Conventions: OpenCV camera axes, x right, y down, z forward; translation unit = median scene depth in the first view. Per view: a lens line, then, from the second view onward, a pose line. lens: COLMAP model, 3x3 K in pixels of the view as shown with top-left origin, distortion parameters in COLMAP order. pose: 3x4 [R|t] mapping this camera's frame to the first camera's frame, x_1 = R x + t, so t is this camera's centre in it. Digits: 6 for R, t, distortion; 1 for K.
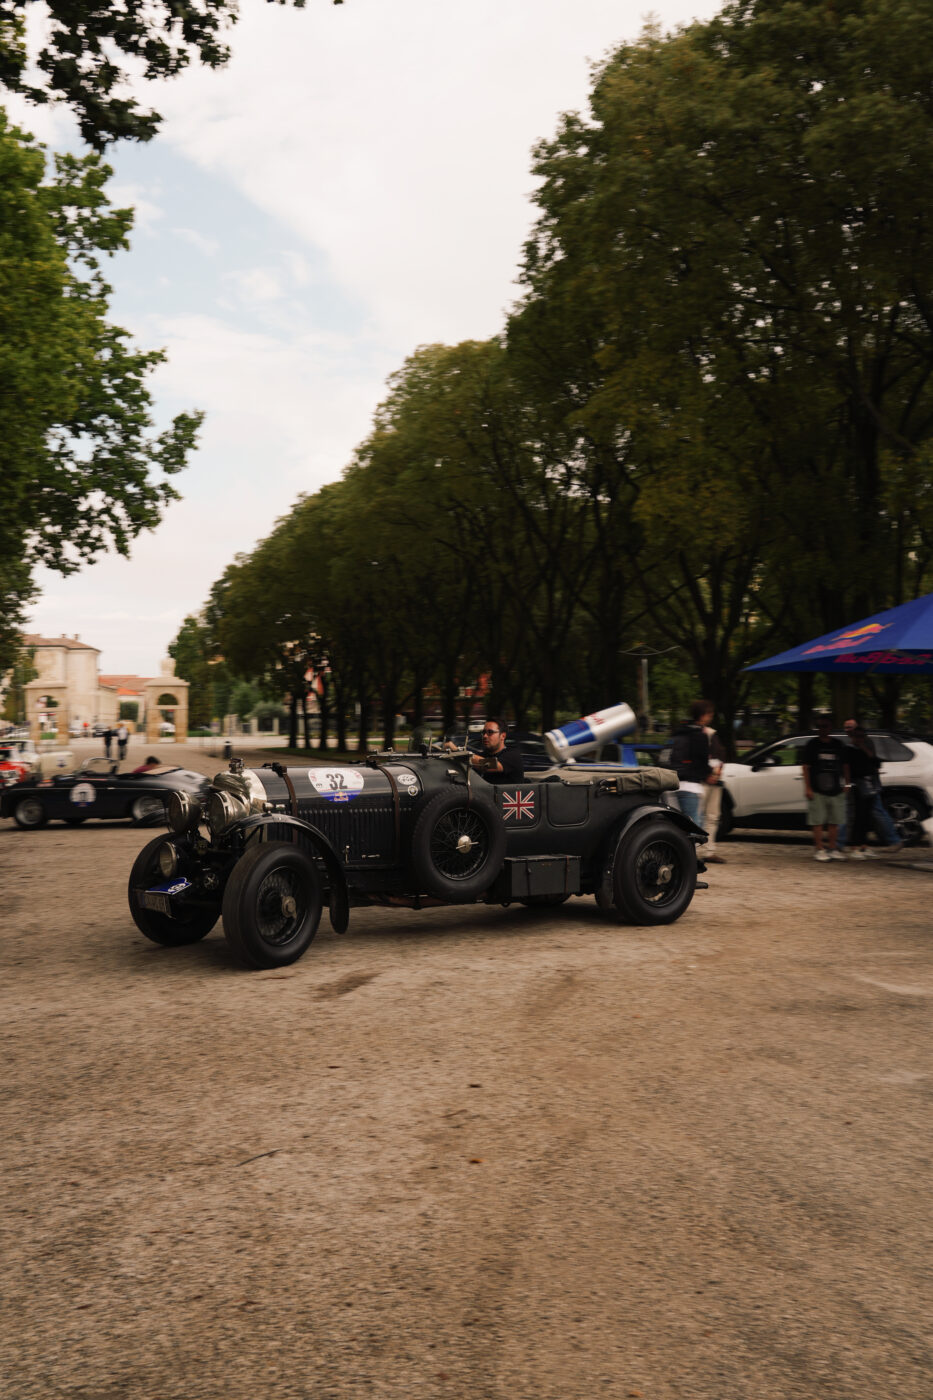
lens RADIAL K [[1411.3, 0, 457.6], [0, 1411.3, 691.0], [0, 0, 1]] dist [0.070068, 0.000000]
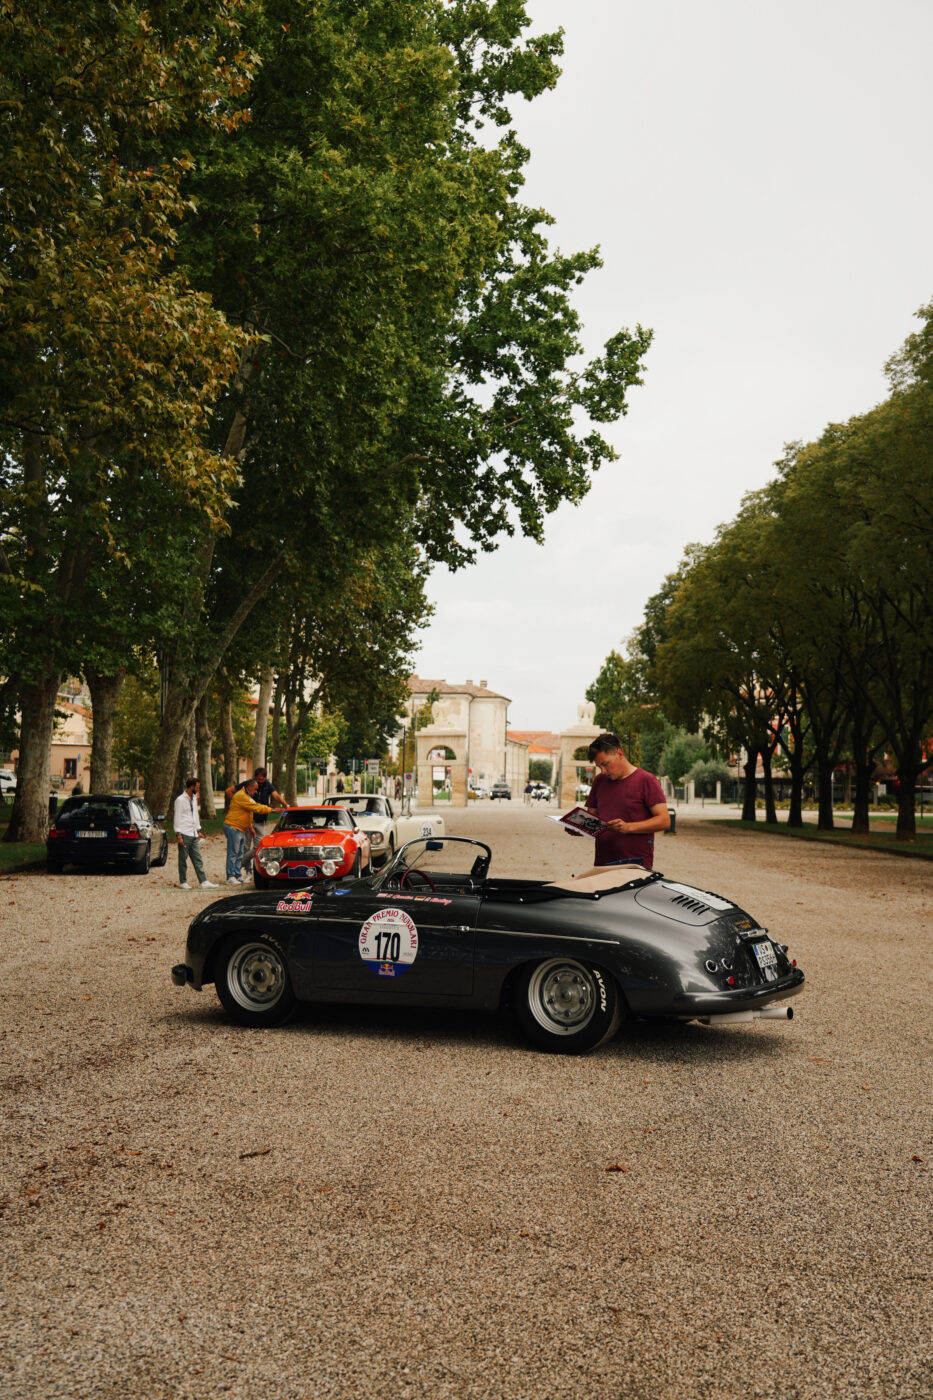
lens RADIAL K [[1645.3, 0, 446.6], [0, 1645.3, 680.3], [0, 0, 1]] dist [0.036347, 0.000000]
pose [[0.959428, 0.011436, -0.281723, -0.045223], [-0.023649, 0.998920, -0.039988, 0.008010], [0.280962, 0.045029, 0.958662, 0.203206]]
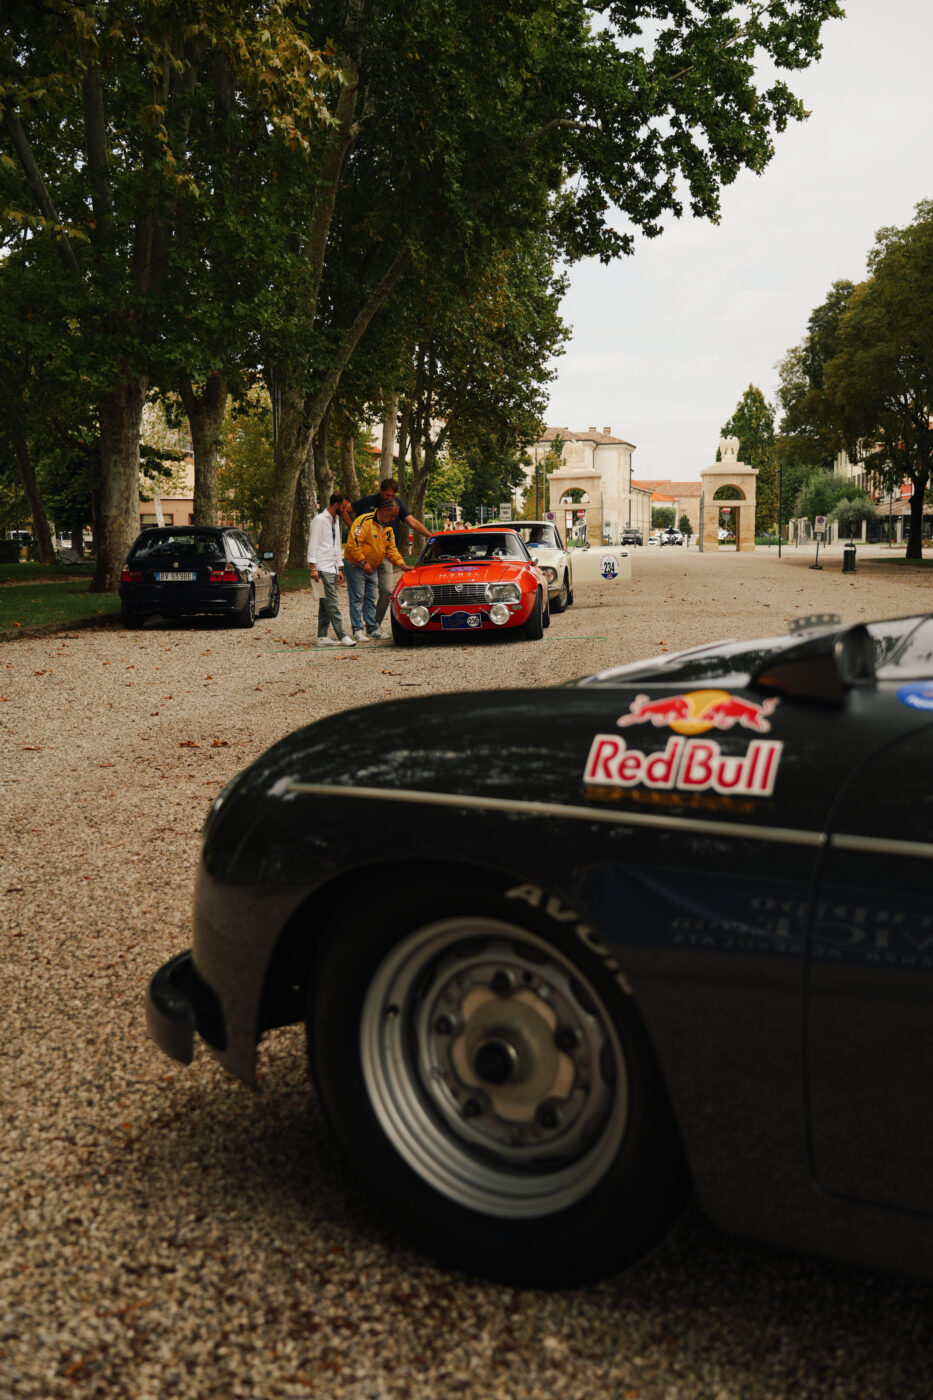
lens RADIAL K [[1622.8, 0, 462.0], [0, 1622.8, 689.6], [0, 0, 1]] dist [0.044408, 0.000000]
pose [[0.939531, 0.040276, -0.340088, -0.091253], [0.000087, 0.993032, 0.117846, 0.017415], [0.342465, -0.110749, 0.932980, 0.308257]]
